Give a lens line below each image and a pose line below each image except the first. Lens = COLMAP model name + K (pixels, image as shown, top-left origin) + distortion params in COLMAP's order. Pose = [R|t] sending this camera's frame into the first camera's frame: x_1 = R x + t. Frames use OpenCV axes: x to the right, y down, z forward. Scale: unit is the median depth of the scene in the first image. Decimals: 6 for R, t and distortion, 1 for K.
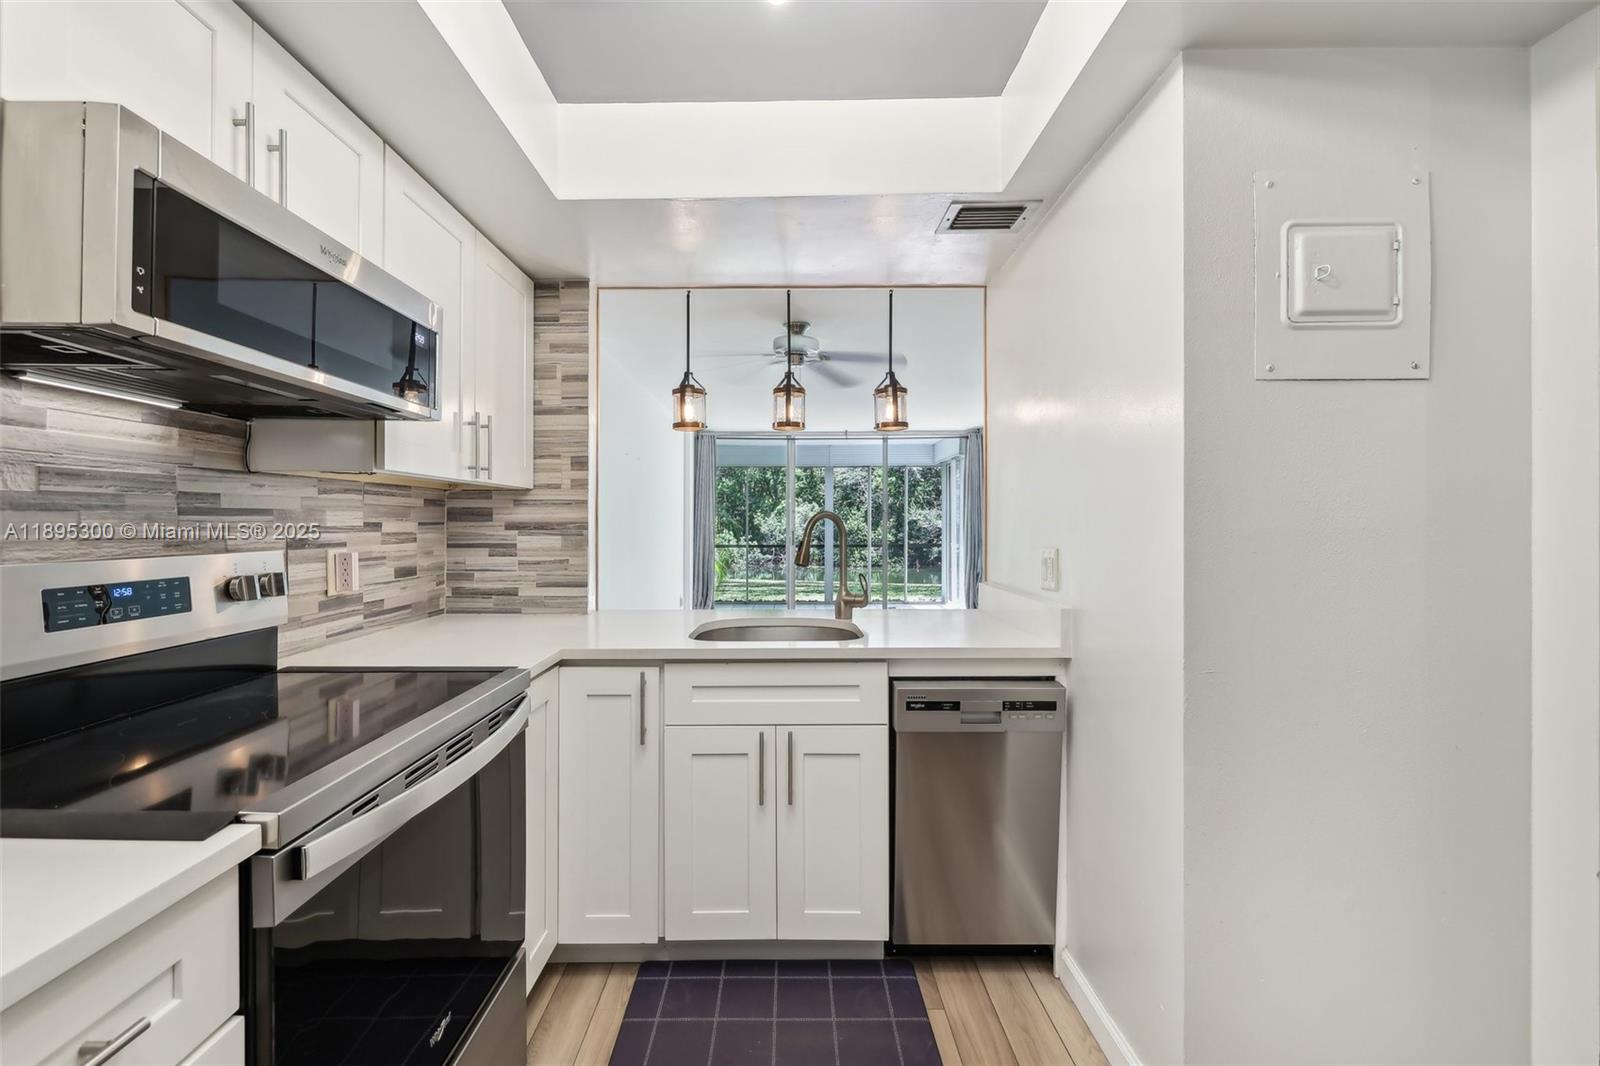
lens RADIAL K [[679.7, 0, 777.3], [0, 679.7, 518.1], [0, 0, 1]] dist [-0.000678, 0.000118]
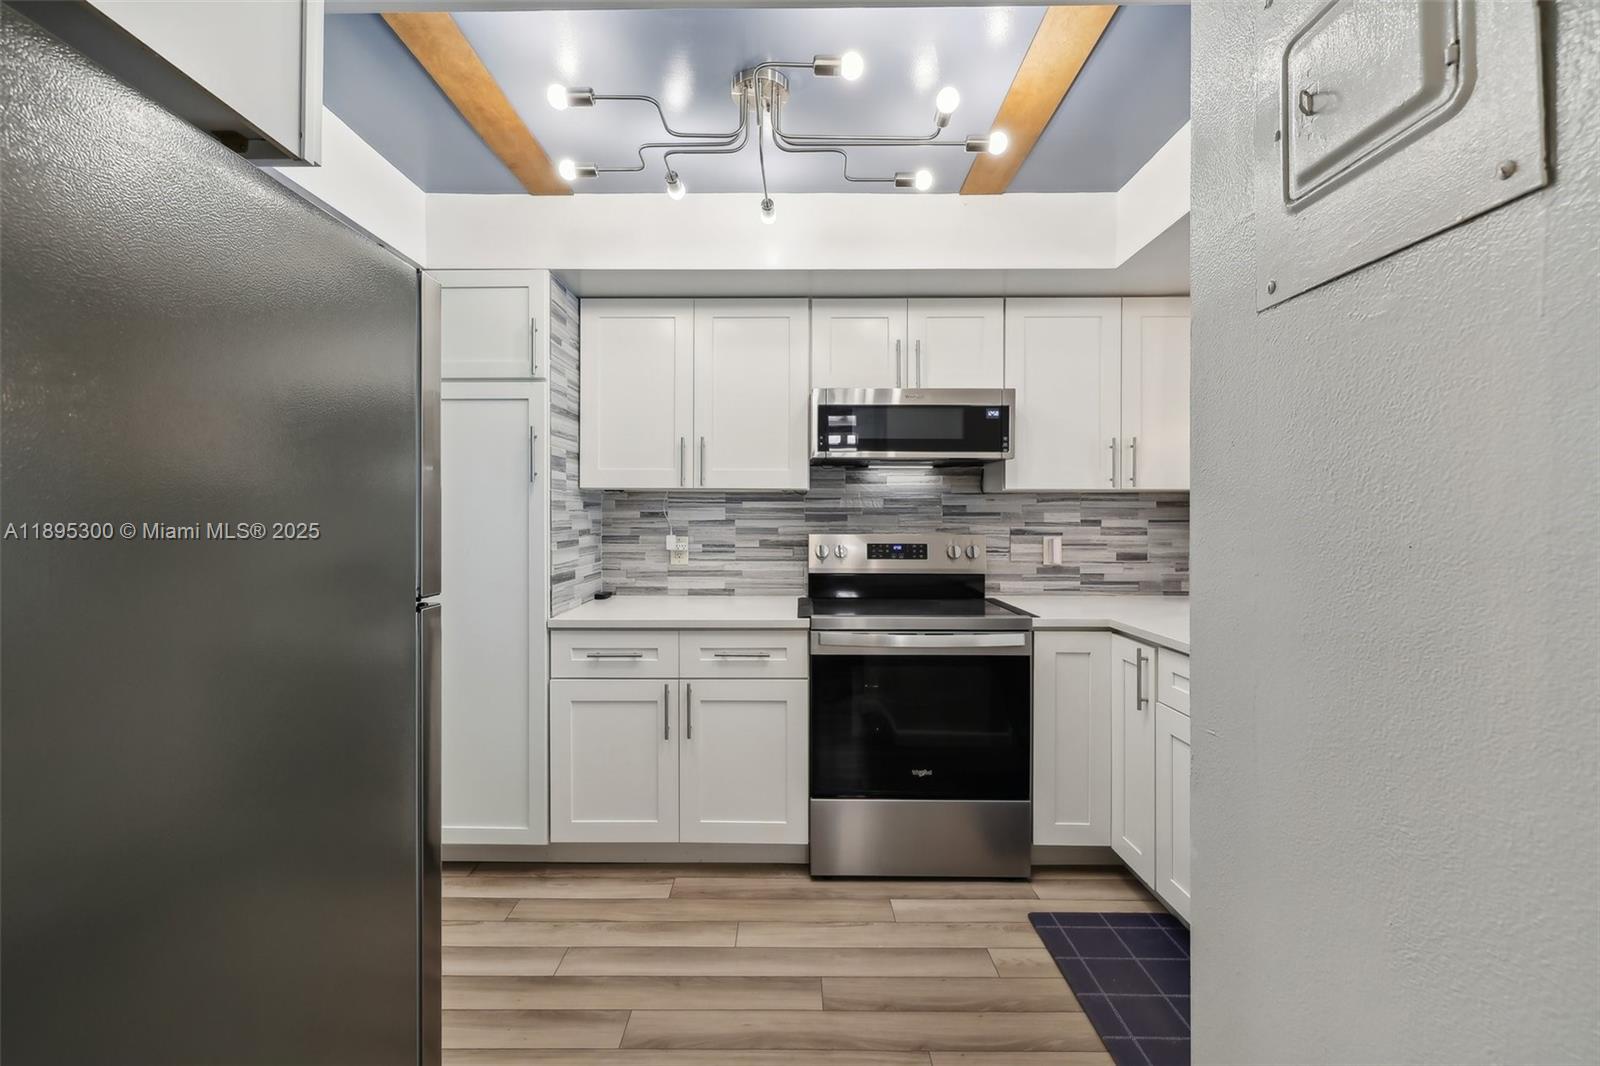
lens RADIAL K [[682.8, 0, 791.3], [0, 682.8, 512.0], [0, 0, 1]] dist [0.013886, 0.000052]
pose [[0.005067, -0.005877, -0.999970, 0.892175], [0.003376, 0.999977, -0.005860, -0.004380], [0.999981, -0.003346, 0.005087, 0.352257]]
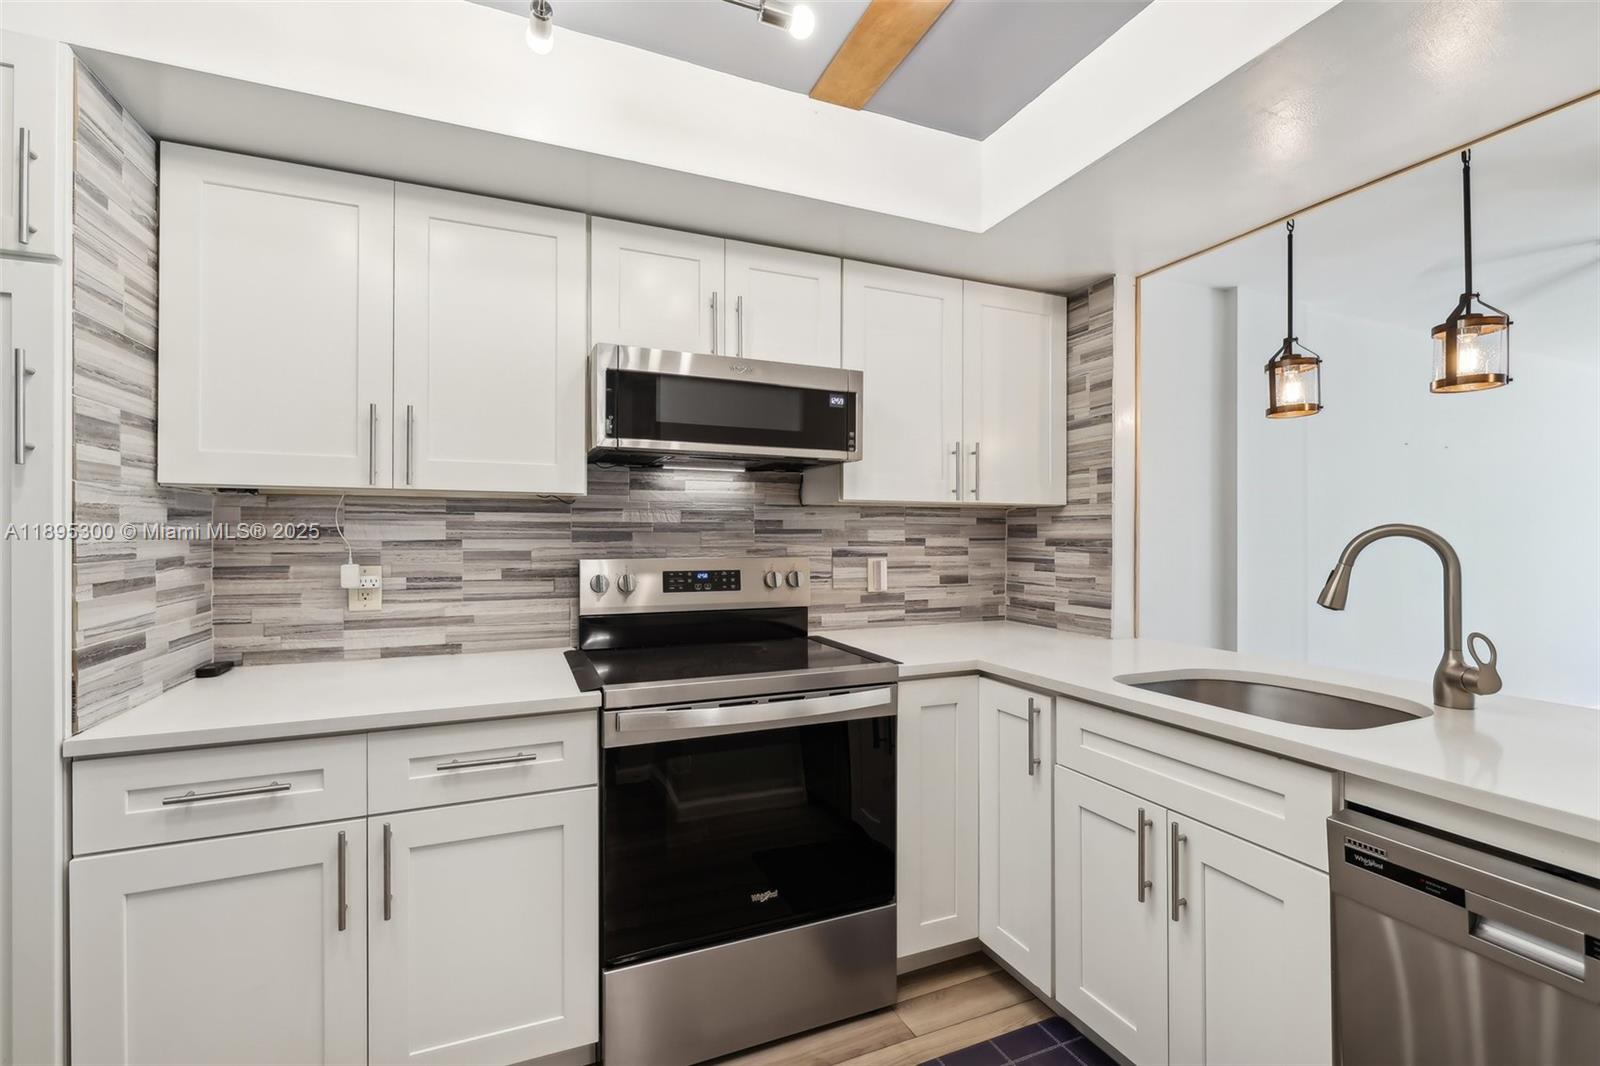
lens RADIAL K [[678.6, 0, 779.3], [0, 678.6, 530.6], [0, 0, 1]] dist [0.000815, 0.000299]
pose [[0.388277, -0.004215, -0.921533, 0.482509], [0.003112, 0.999990, -0.003263, -0.004674], [0.921537, -0.001601, 0.388286, 0.277755]]
